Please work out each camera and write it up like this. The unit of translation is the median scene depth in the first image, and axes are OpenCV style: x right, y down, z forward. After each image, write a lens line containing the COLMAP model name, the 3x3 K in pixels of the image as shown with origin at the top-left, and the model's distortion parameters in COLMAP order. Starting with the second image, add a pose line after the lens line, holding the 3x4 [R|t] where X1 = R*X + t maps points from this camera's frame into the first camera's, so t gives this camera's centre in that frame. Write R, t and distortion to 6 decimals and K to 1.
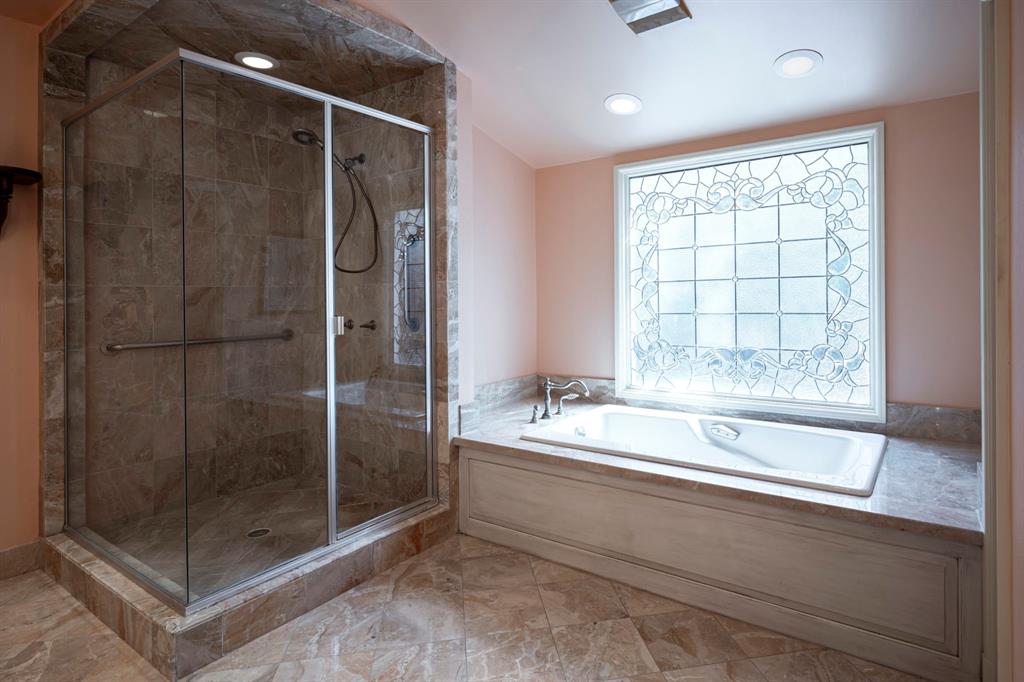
lens RADIAL K [[549.0, 0, 508.0], [0, 549.0, 293.8], [0, 0, 1]] dist [-0.001294, -0.000066]
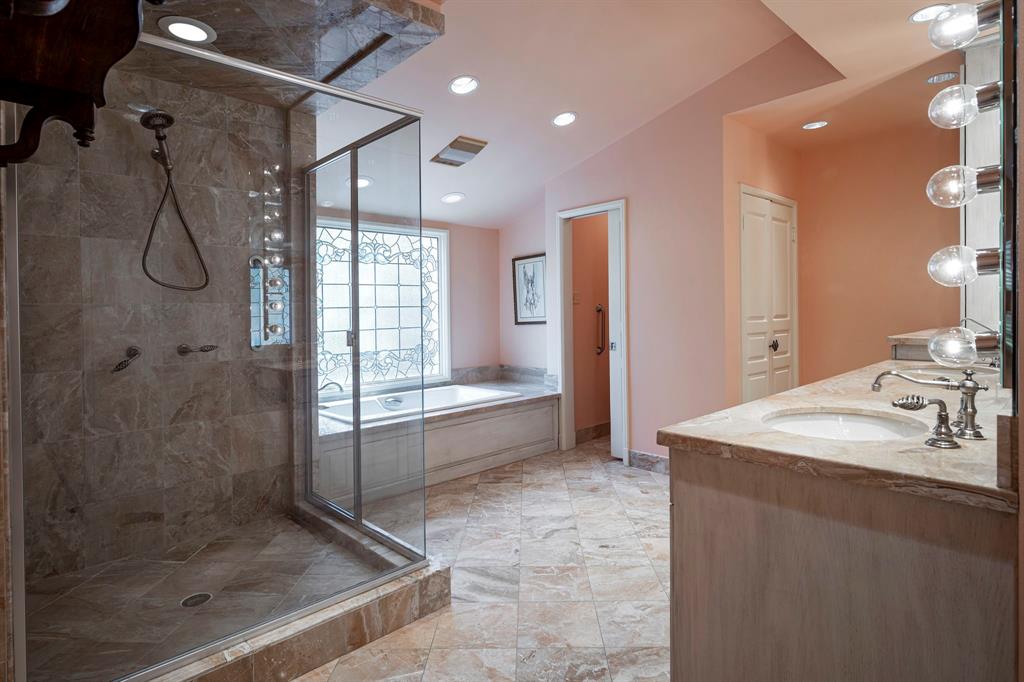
lens RADIAL K [[553.2, 0, 491.1], [0, 553.2, 326.5], [0, 0, 1]] dist [-0.001150, 0.000056]
pose [[0.222884, -0.011393, 0.974778, -1.121452], [0.012222, 0.999886, 0.008891, 0.019381], [-0.974768, 0.009932, 0.222998, 0.359484]]
